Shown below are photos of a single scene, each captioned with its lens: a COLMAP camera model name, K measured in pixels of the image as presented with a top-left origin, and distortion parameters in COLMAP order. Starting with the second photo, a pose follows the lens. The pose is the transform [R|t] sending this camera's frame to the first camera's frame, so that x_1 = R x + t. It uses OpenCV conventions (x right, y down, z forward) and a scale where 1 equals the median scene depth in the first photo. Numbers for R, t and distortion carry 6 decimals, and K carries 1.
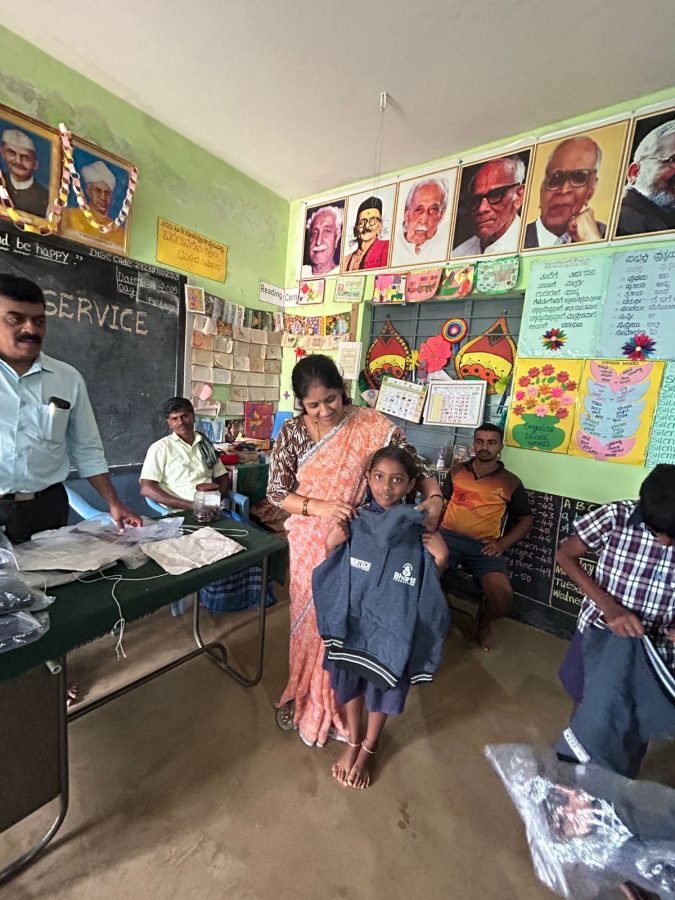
lens RADIAL K [[387.1, 0, 338.8], [0, 387.1, 449.8], [0, 0, 1]] dist [-0.009617, 0.004358]
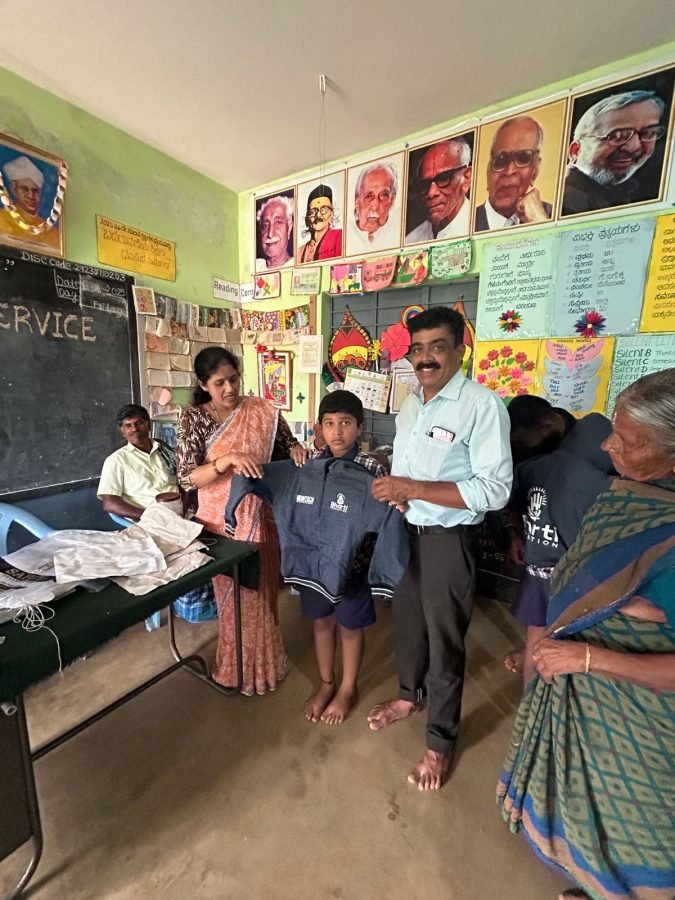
lens RADIAL K [[387.1, 0, 338.2], [0, 387.1, 450.0], [0, 0, 1]] dist [-0.009617, 0.004358]
pose [[0.995006, -0.078621, 0.061489, 0.017810], [0.077268, 0.996719, 0.024088, -0.007563], [-0.063181, -0.019217, 0.997817, 0.010821]]
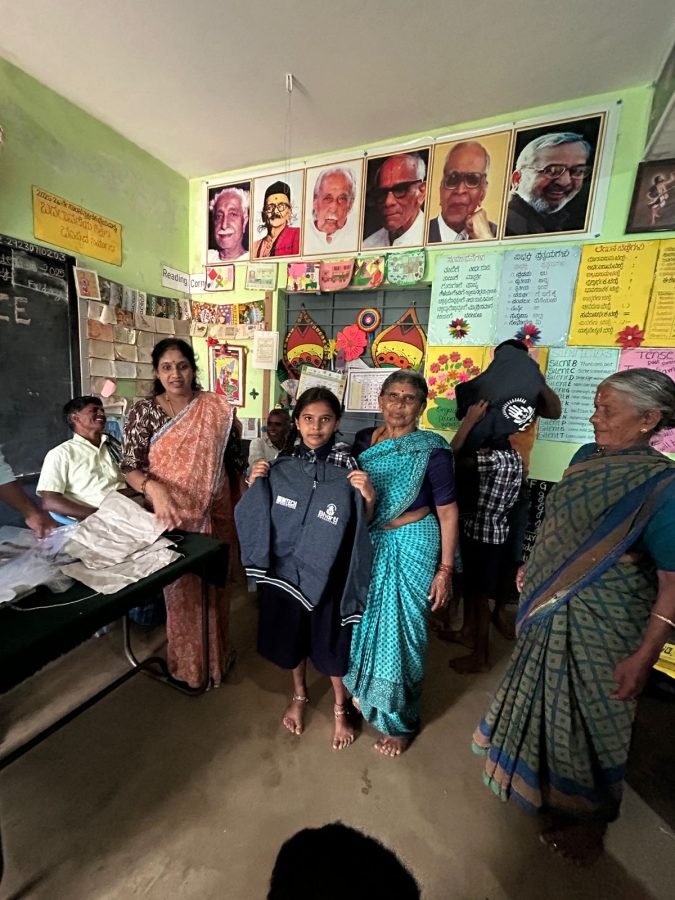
lens RADIAL K [[387.1, 0, 337.3], [0, 387.1, 450.1], [0, 0, 1]] dist [-0.009617, 0.004358]
pose [[0.972800, -0.071895, 0.220207, -0.037418], [0.065024, 0.997148, 0.038302, -0.005608], [-0.222333, -0.022942, 0.974701, -0.000079]]
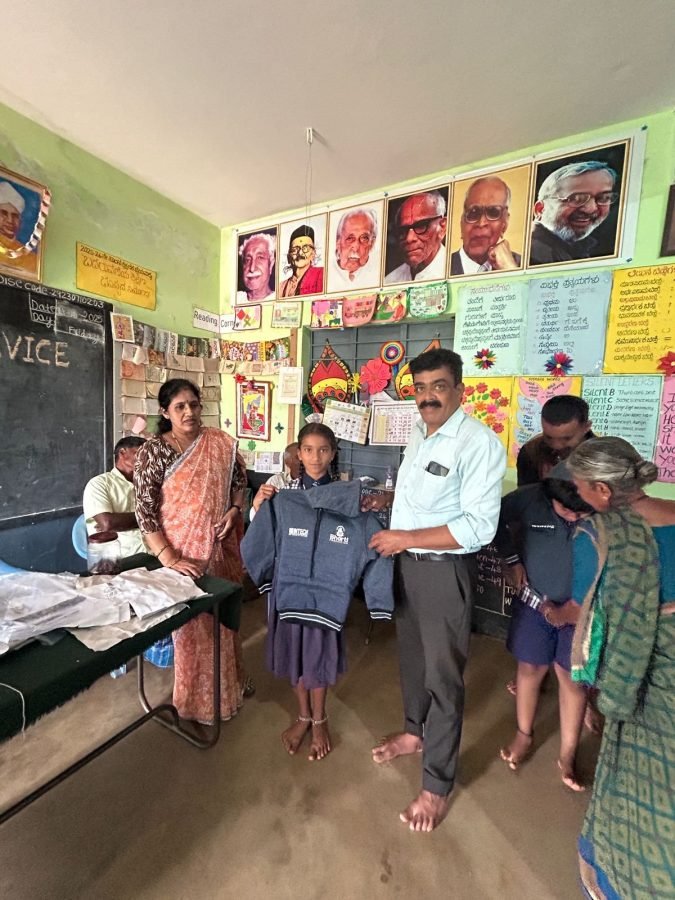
lens RADIAL K [[387.1, 0, 338.4], [0, 387.1, 450.1], [0, 0, 1]] dist [-0.009617, 0.004358]
pose [[0.987651, -0.063115, 0.143394, -0.007357], [0.070304, 0.996481, -0.045631, -0.014133], [-0.140009, 0.055148, 0.988613, 0.015583]]
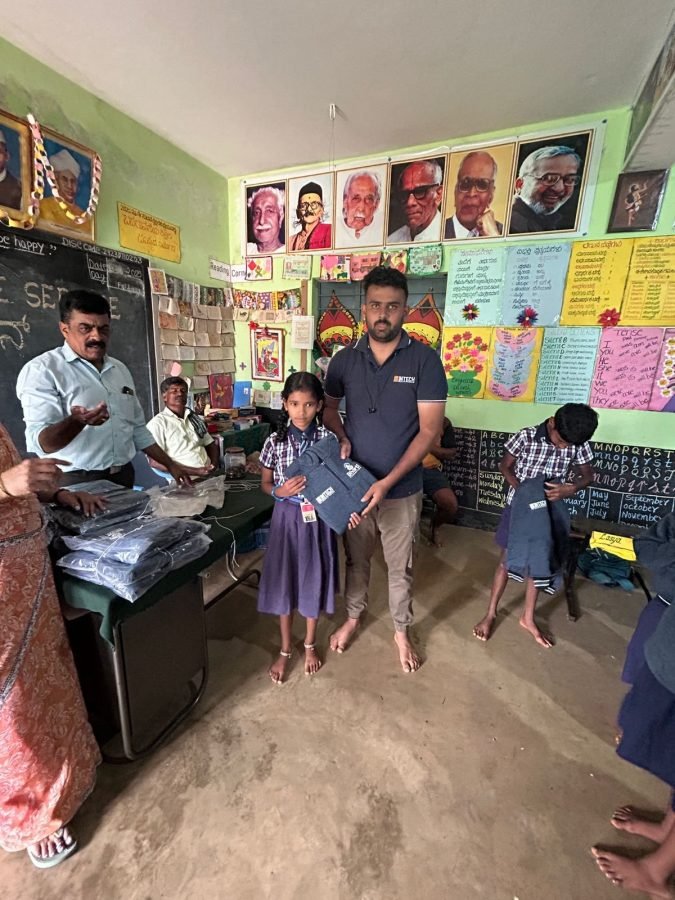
lens RADIAL K [[387.1, 0, 337.4], [0, 387.1, 449.2], [0, 0, 1]] dist [-0.009617, 0.004358]
pose [[0.968877, -0.114981, 0.219218, -0.193232], [0.091903, 0.989364, 0.112747, -0.010785], [-0.229850, -0.089092, 0.969140, -0.185896]]
